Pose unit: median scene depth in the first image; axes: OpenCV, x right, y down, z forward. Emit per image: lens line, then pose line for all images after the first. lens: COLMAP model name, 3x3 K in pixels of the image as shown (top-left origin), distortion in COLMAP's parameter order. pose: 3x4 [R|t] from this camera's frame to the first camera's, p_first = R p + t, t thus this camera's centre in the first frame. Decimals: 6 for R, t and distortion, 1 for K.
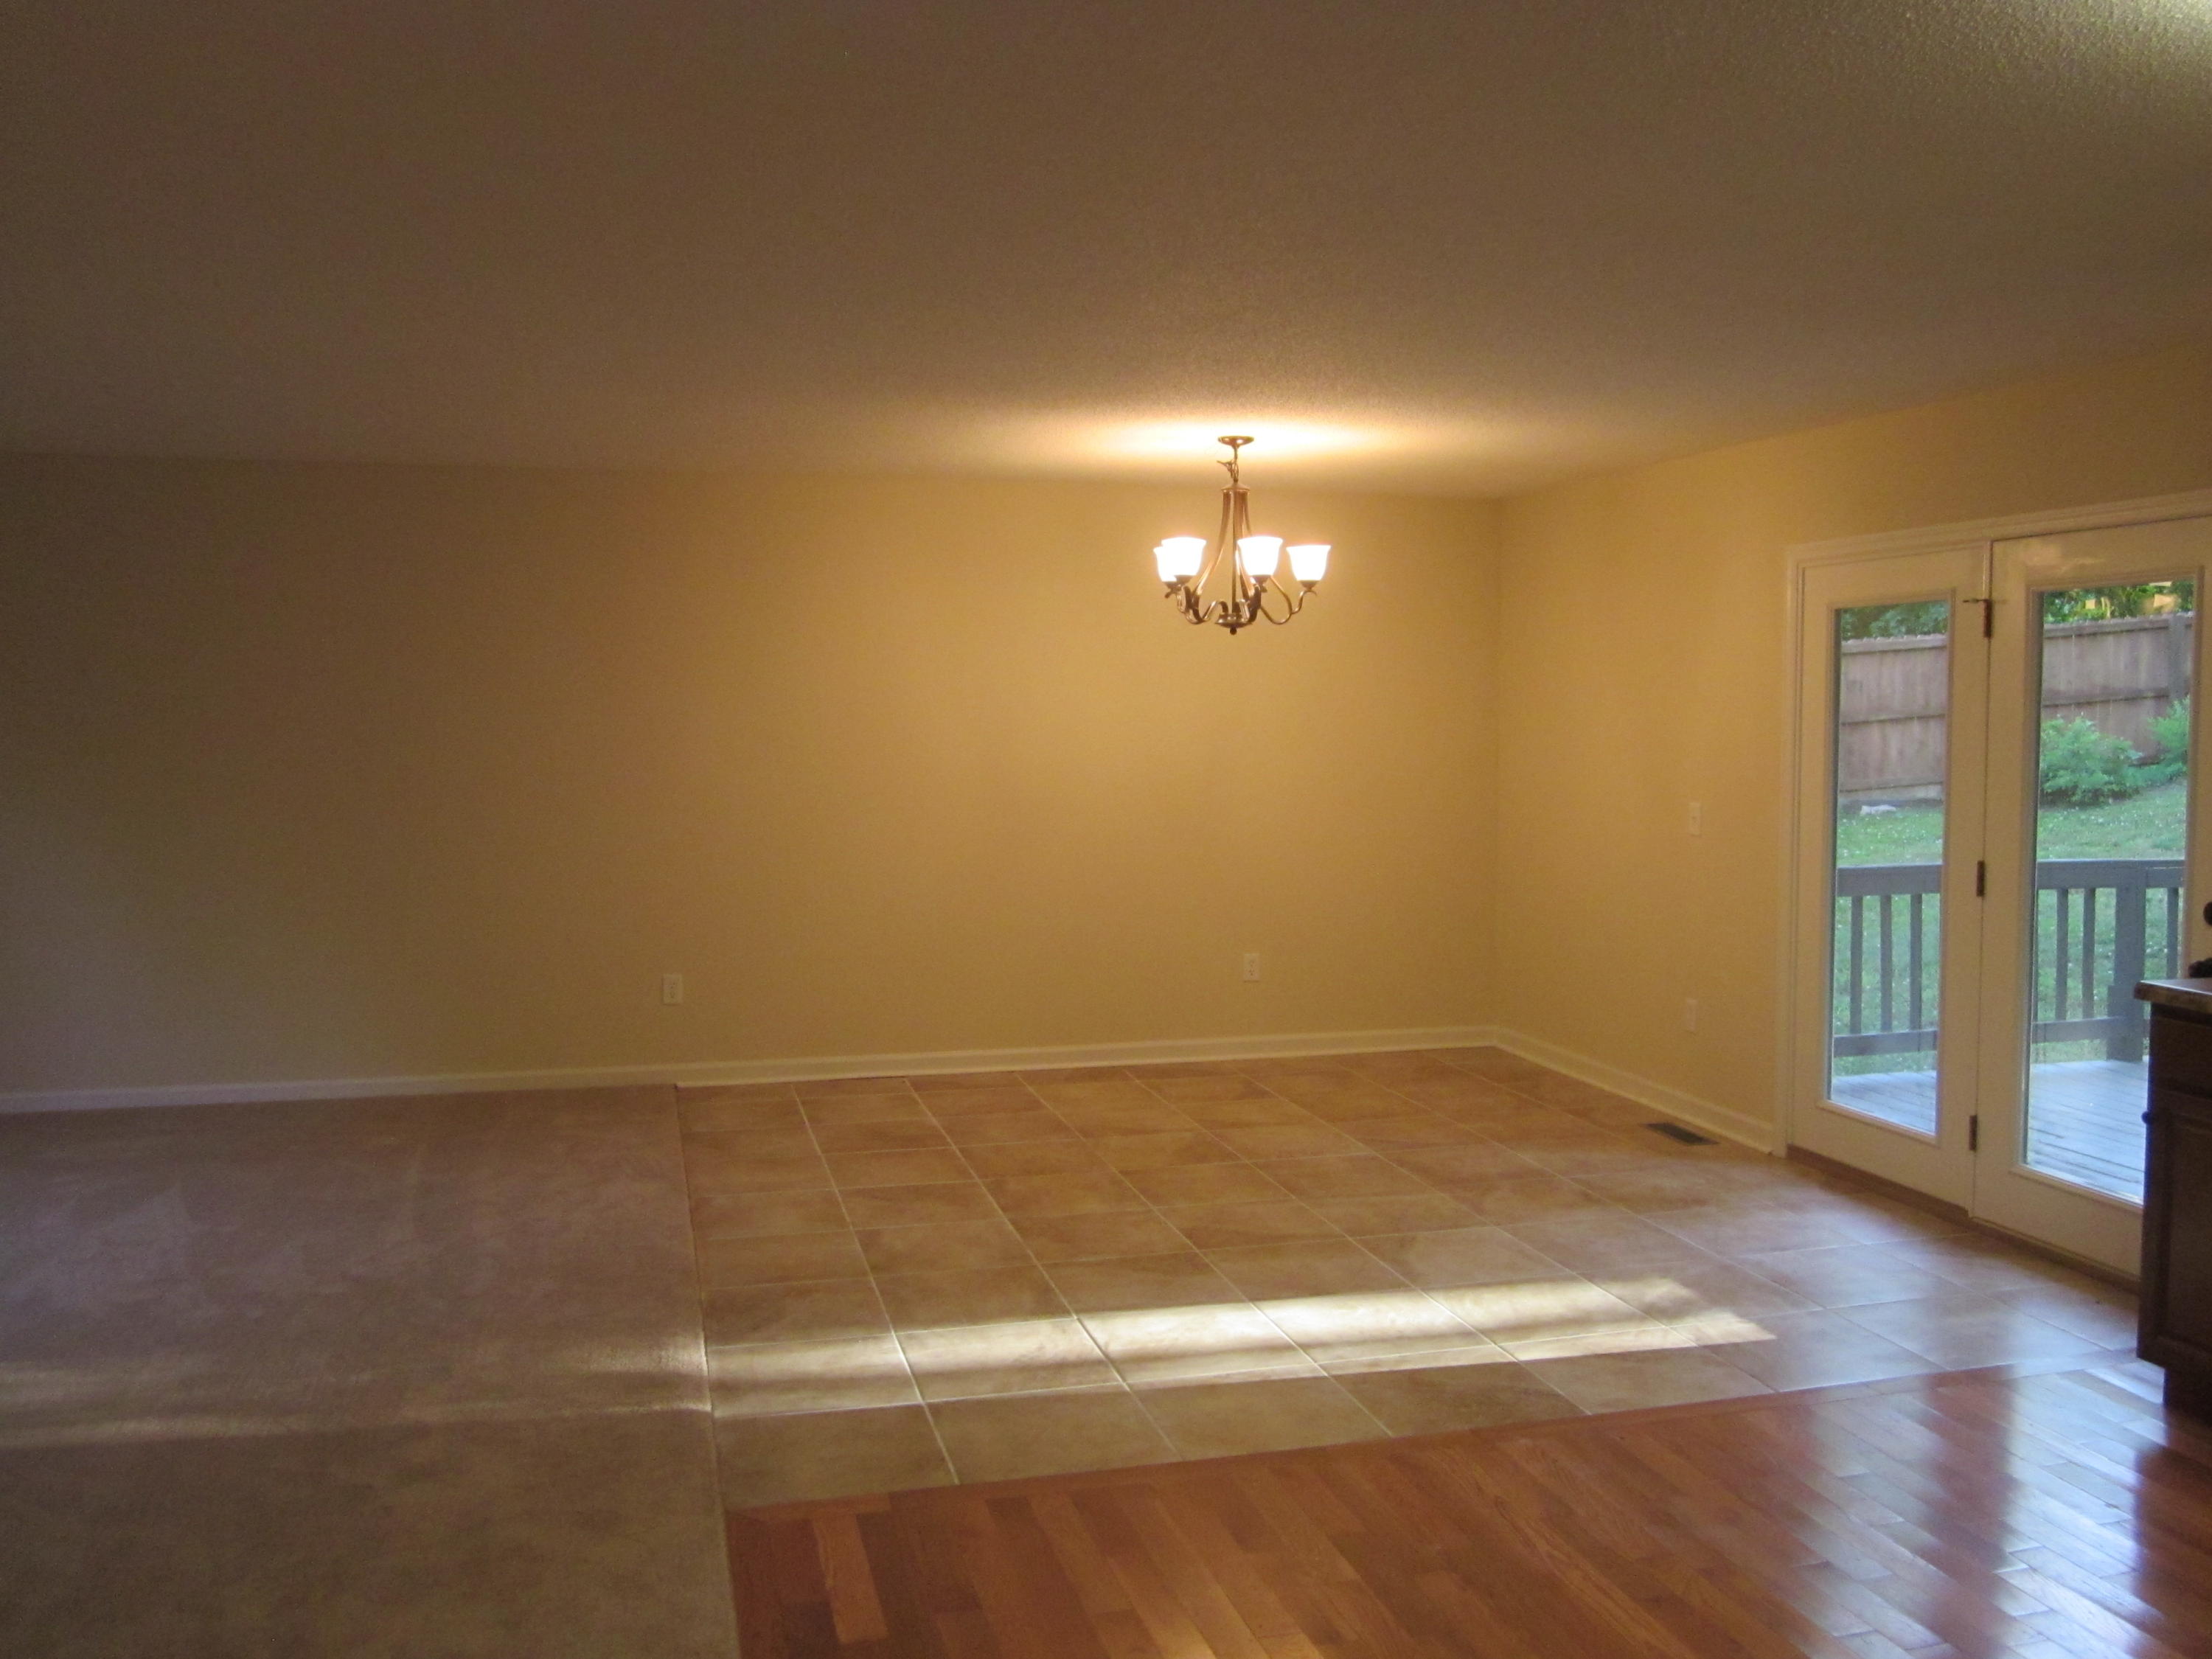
lens RADIAL K [[1802.5, 0, 1123.4], [0, 1802.5, 824.2], [0, 0, 1]] dist [-0.036908, 0.003979]
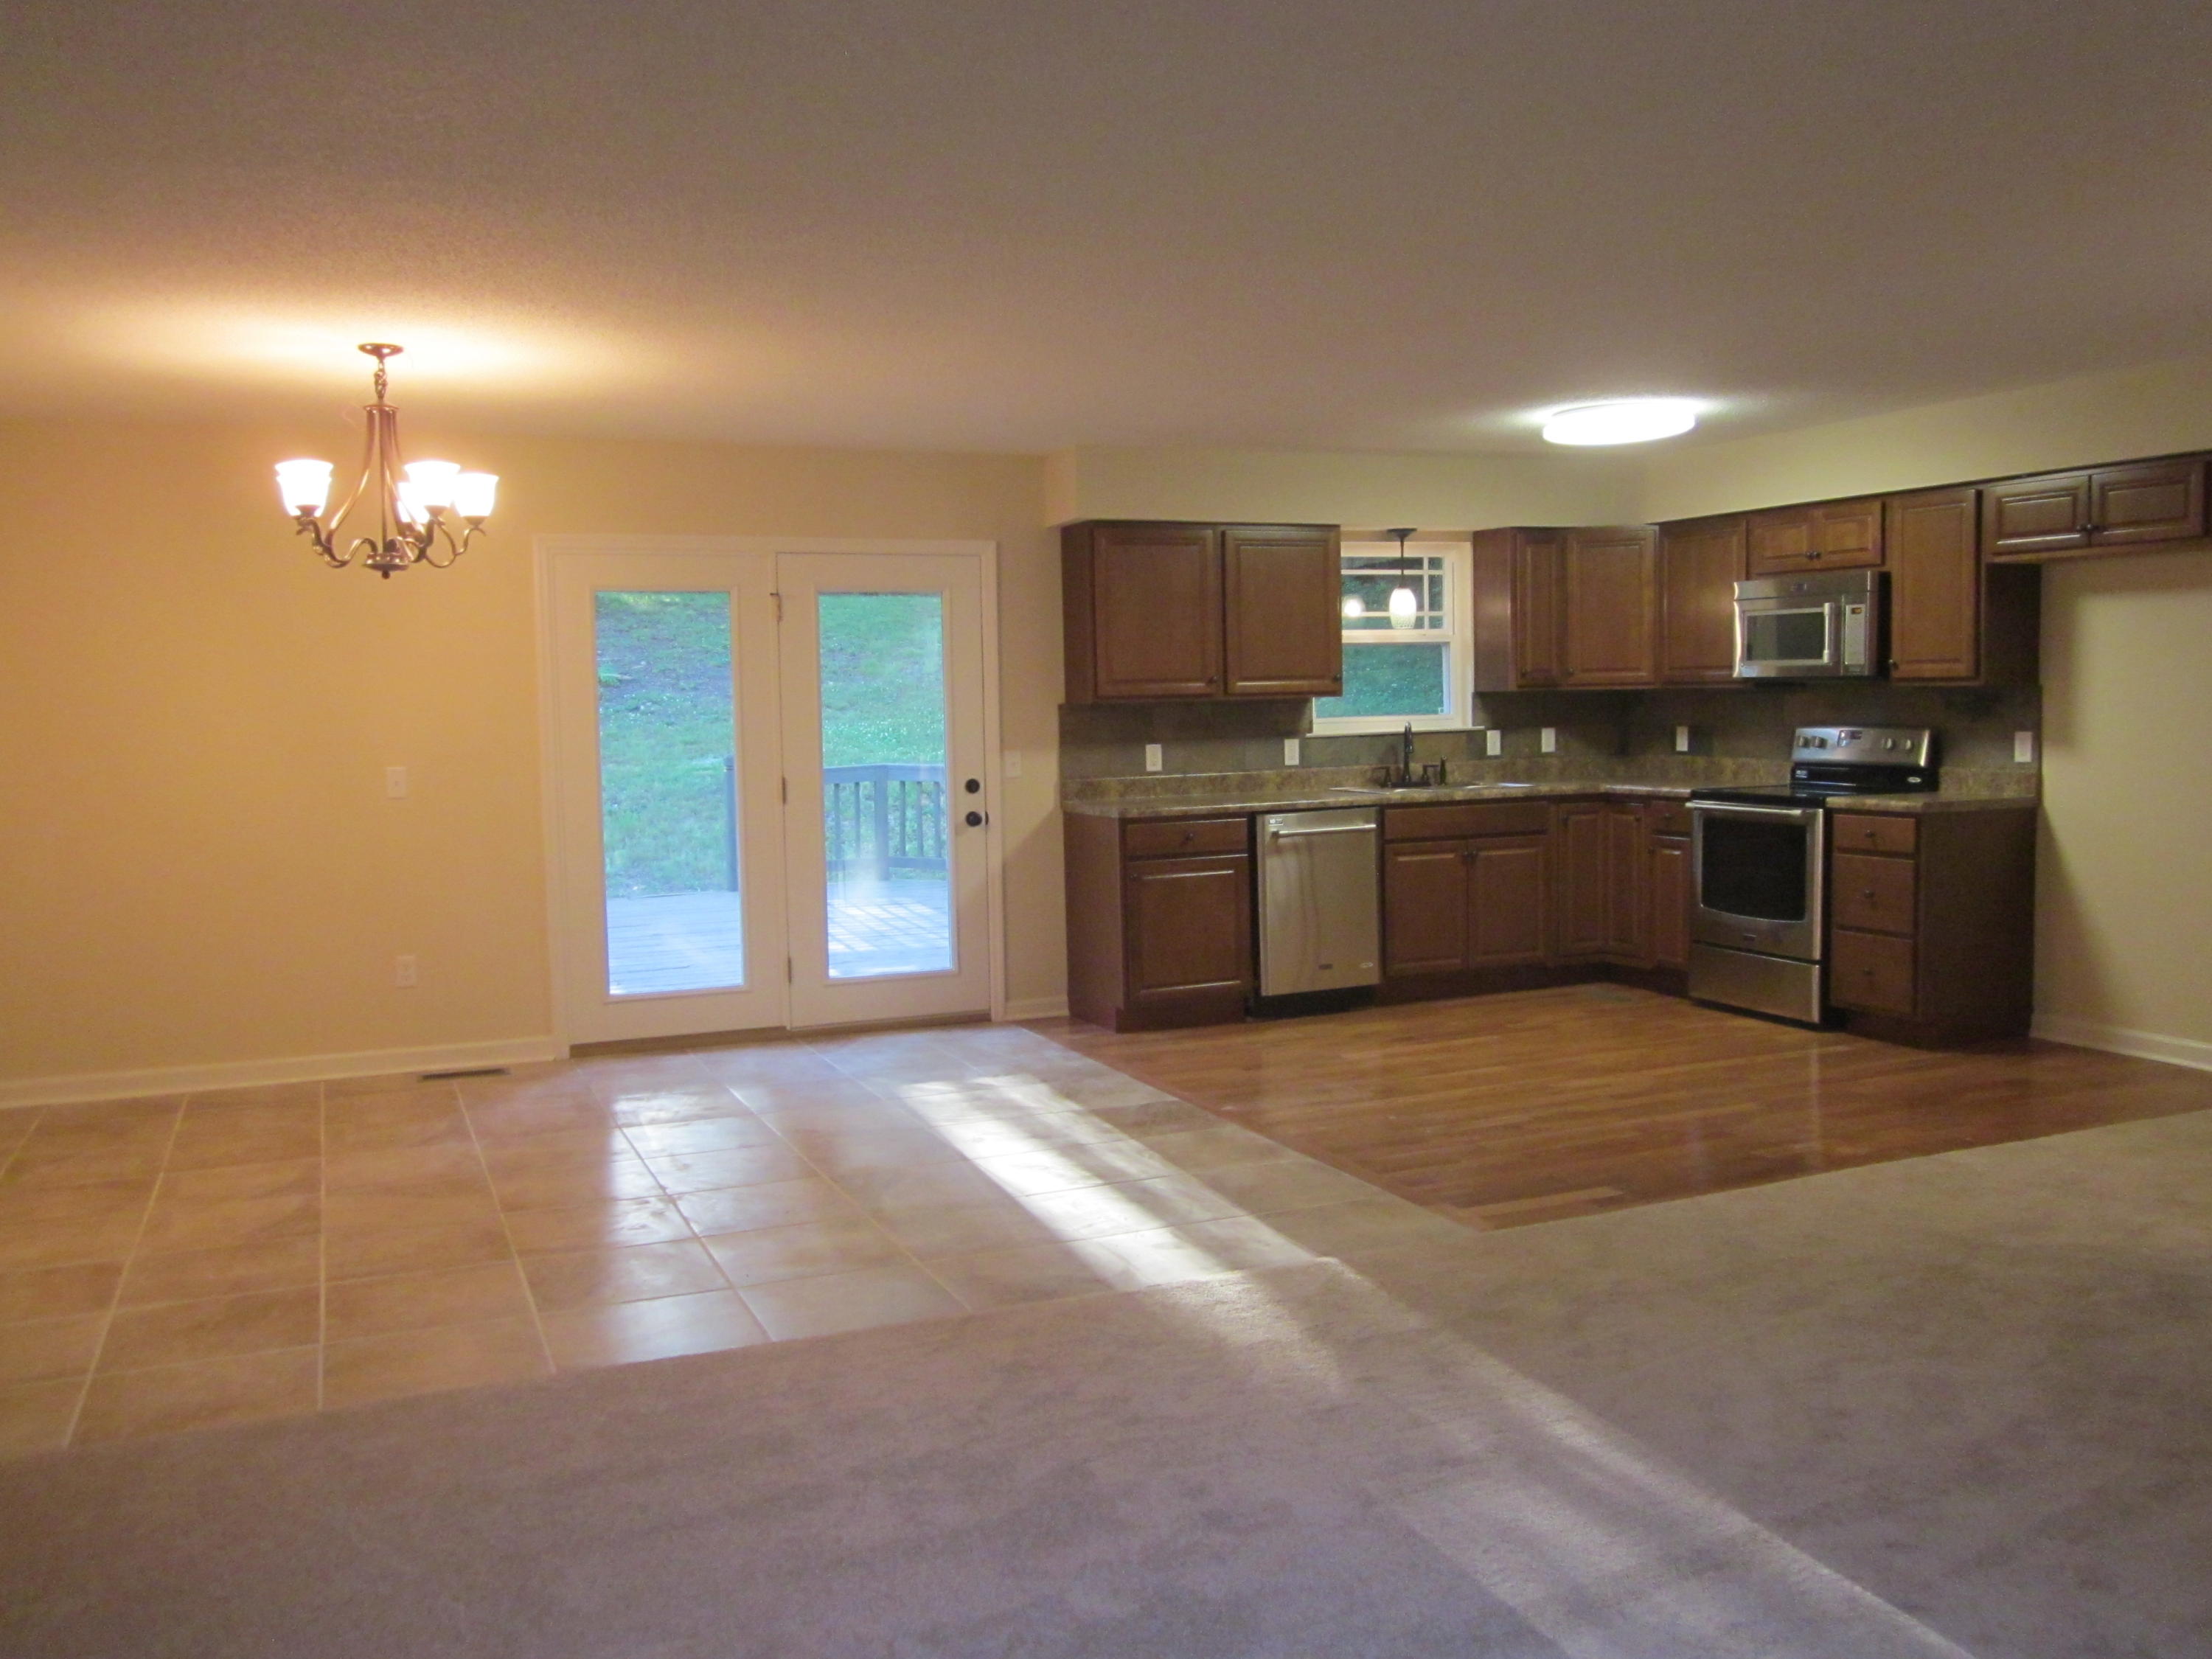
lens RADIAL K [[1817.4, 0, 1105.4], [0, 1817.4, 823.9], [0, 0, 1]] dist [-0.036445, 0.009148]
pose [[-0.131129, -0.068857, 0.988971, -0.986334], [0.079657, 0.993628, 0.079743, -0.037657], [-0.988160, 0.089236, -0.124809, 0.930007]]
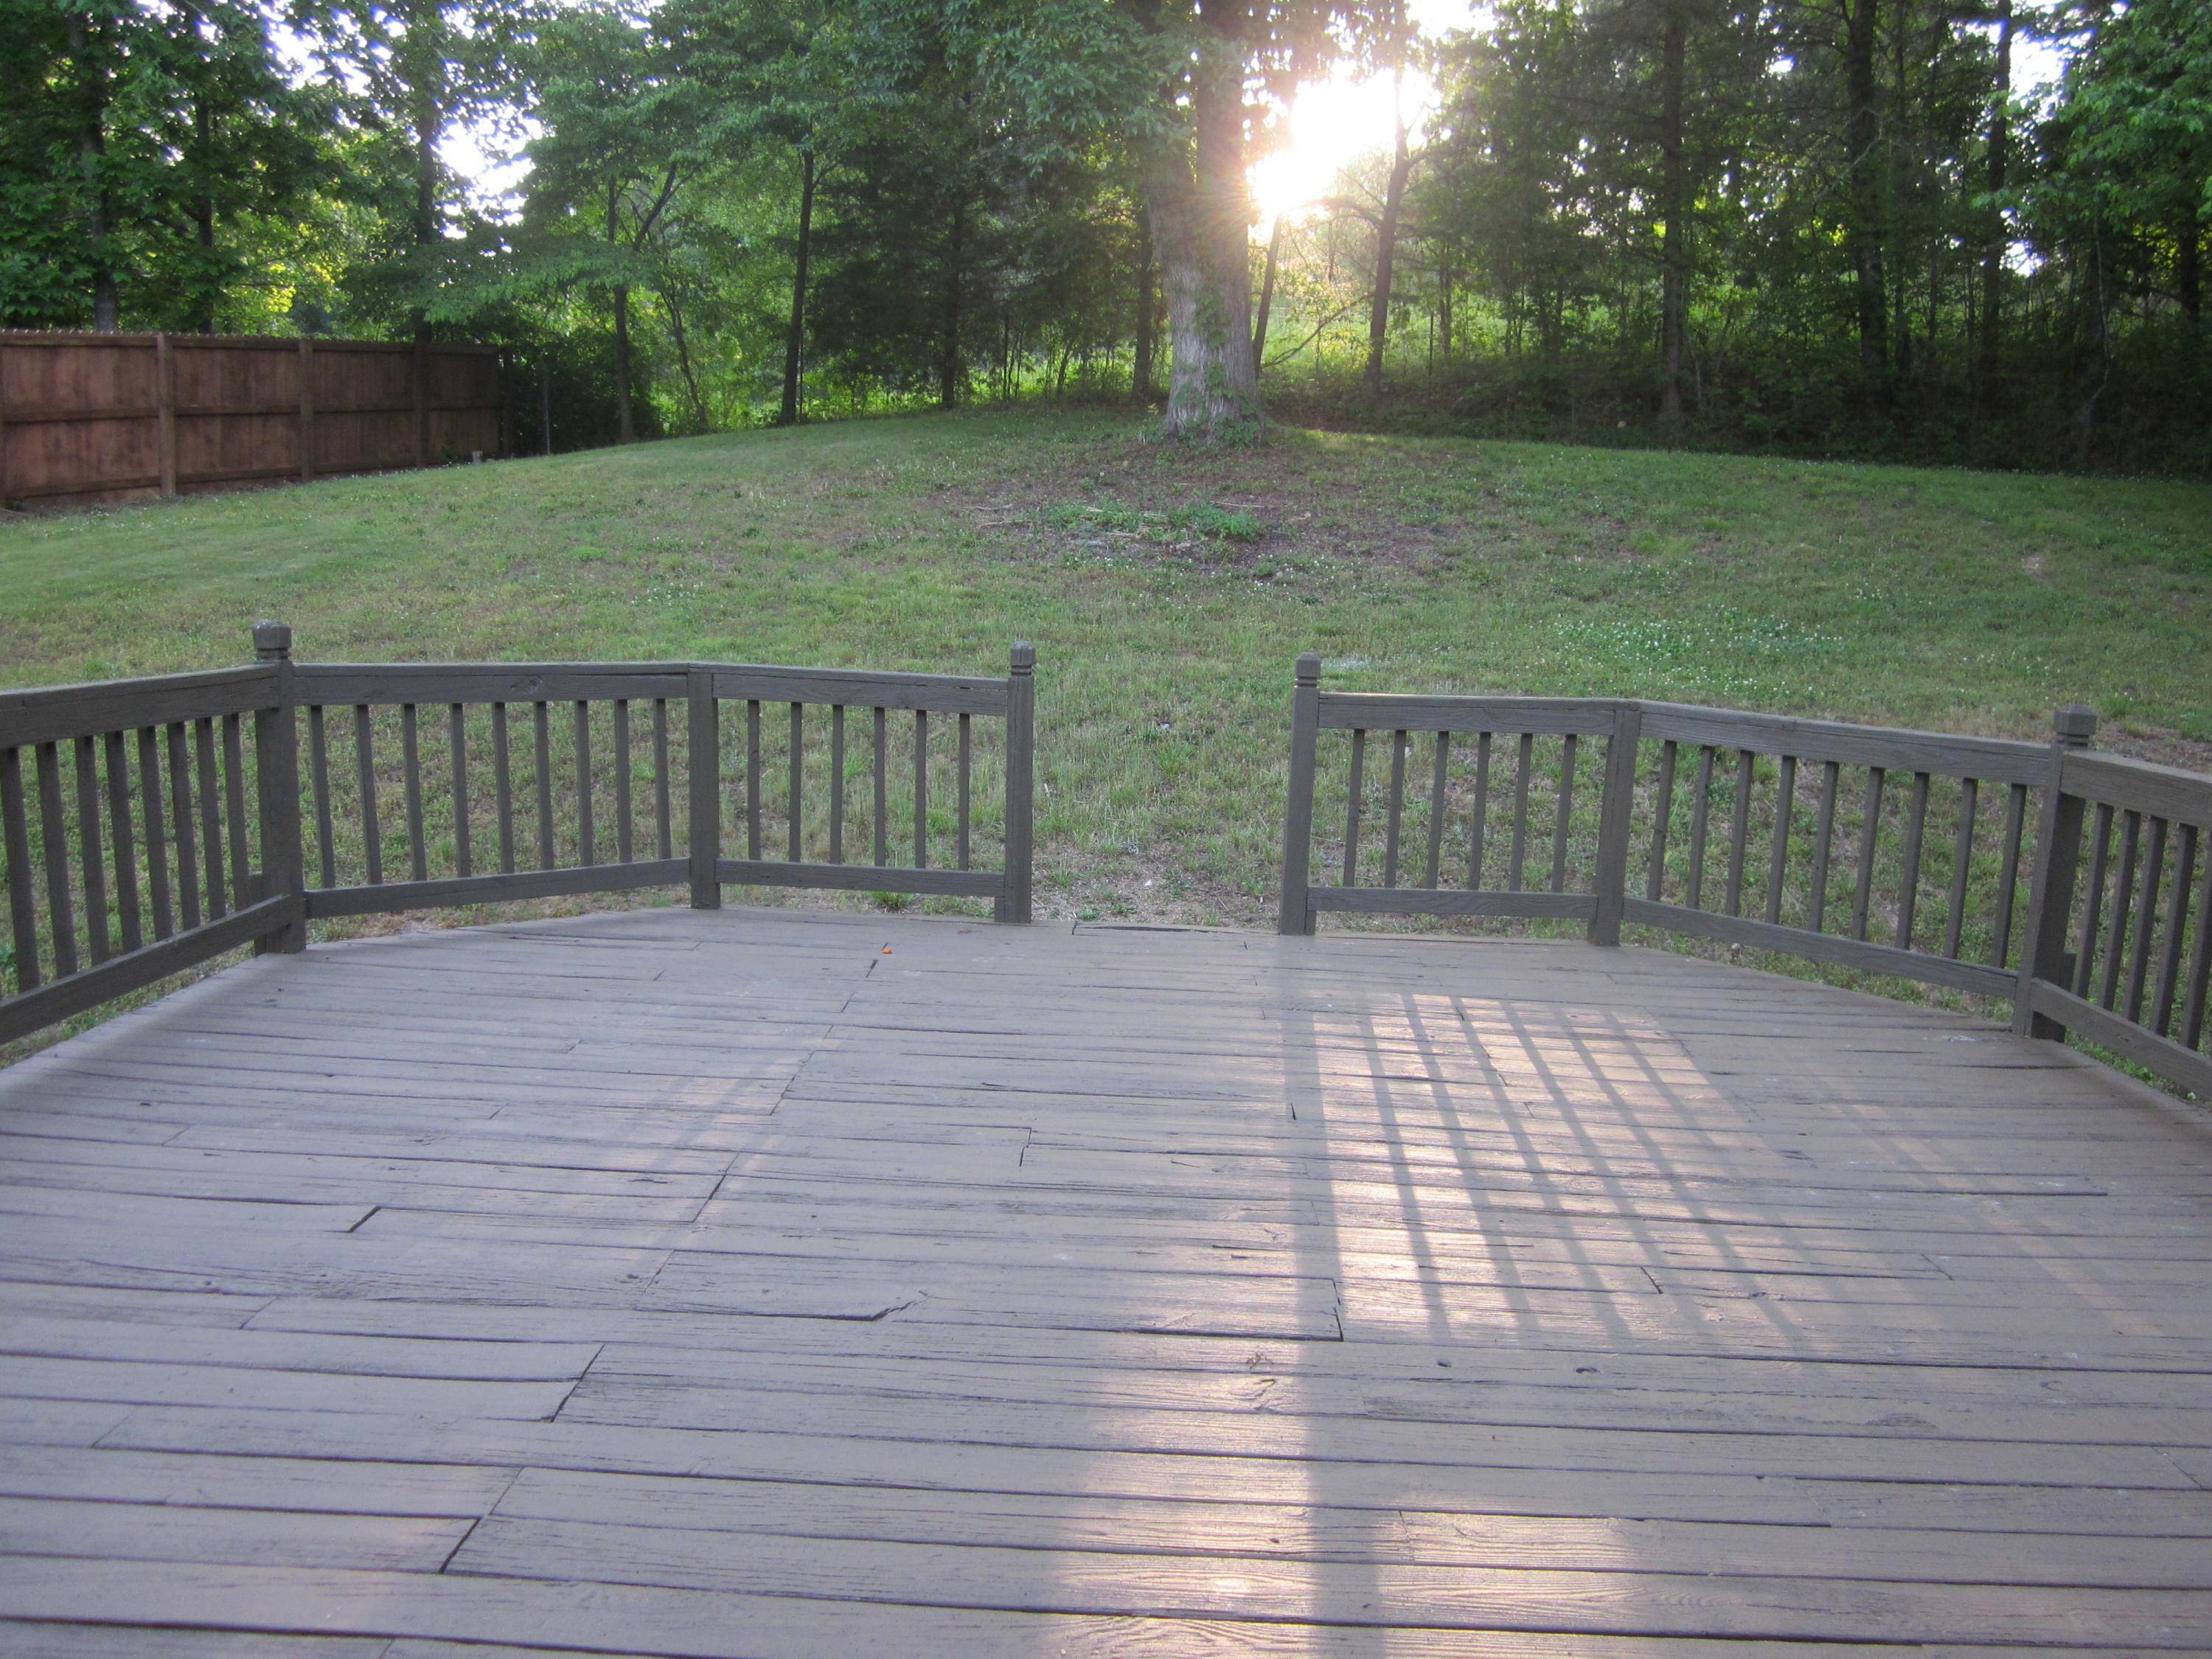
lens RADIAL K [[1857.1, 0, 1059.5], [0, 1857.1, 834.6], [0, 0, 1]] dist [-0.014548, -0.000187]
pose [[0.299921, -0.115107, 0.946994, 0.429343], [0.012662, 0.993087, 0.116699, 0.001621], [-0.953880, -0.023009, 0.299305, 0.903370]]
